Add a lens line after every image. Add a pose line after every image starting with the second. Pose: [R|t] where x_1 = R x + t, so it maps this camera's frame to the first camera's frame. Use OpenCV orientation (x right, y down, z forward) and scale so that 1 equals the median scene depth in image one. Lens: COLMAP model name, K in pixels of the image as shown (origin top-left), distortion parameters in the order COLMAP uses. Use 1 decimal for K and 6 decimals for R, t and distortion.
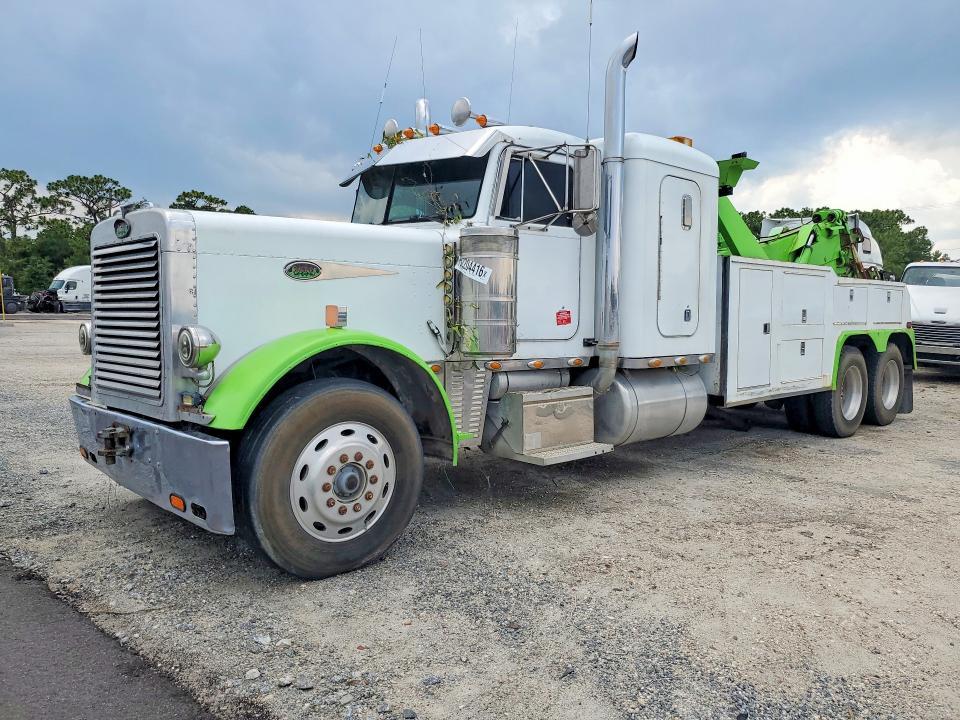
lens RADIAL K [[758.0, 0, 480.2], [0, 758.0, 377.6], [0, 0, 1]] dist [0.025823, -0.000257]
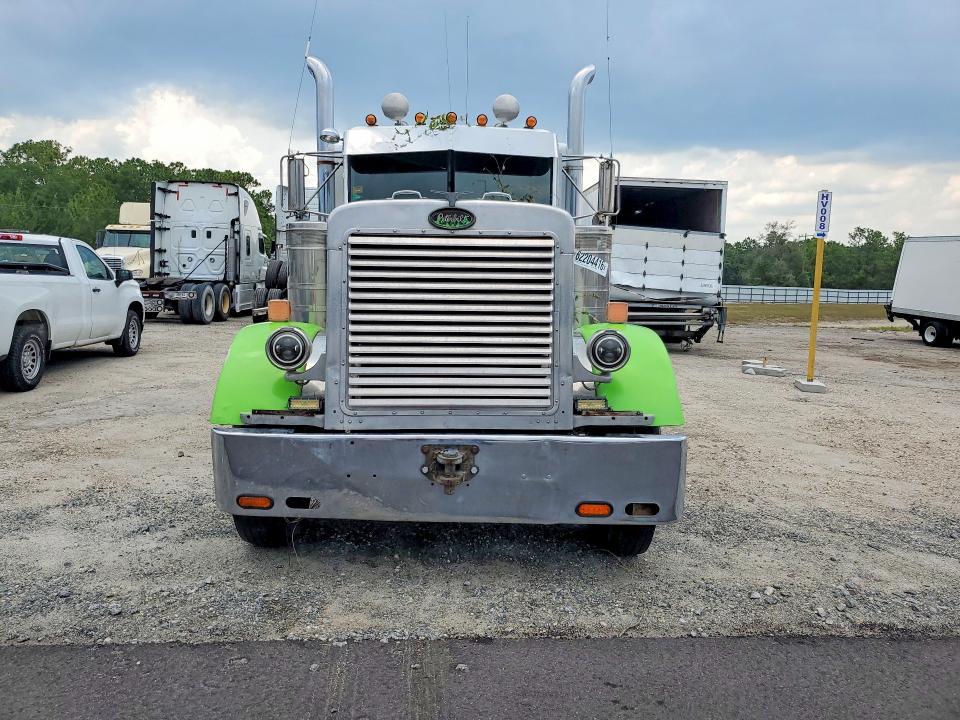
lens RADIAL K [[750.0, 0, 480.0], [0, 750.0, 360.0], [0, 0, 1]] dist [-0.002208, 0.004859]
pose [[0.672681, -0.084675, 0.735072, -1.215914], [0.052777, 0.996391, 0.066480, -0.103886], [-0.738048, -0.005925, 0.674722, 0.463708]]
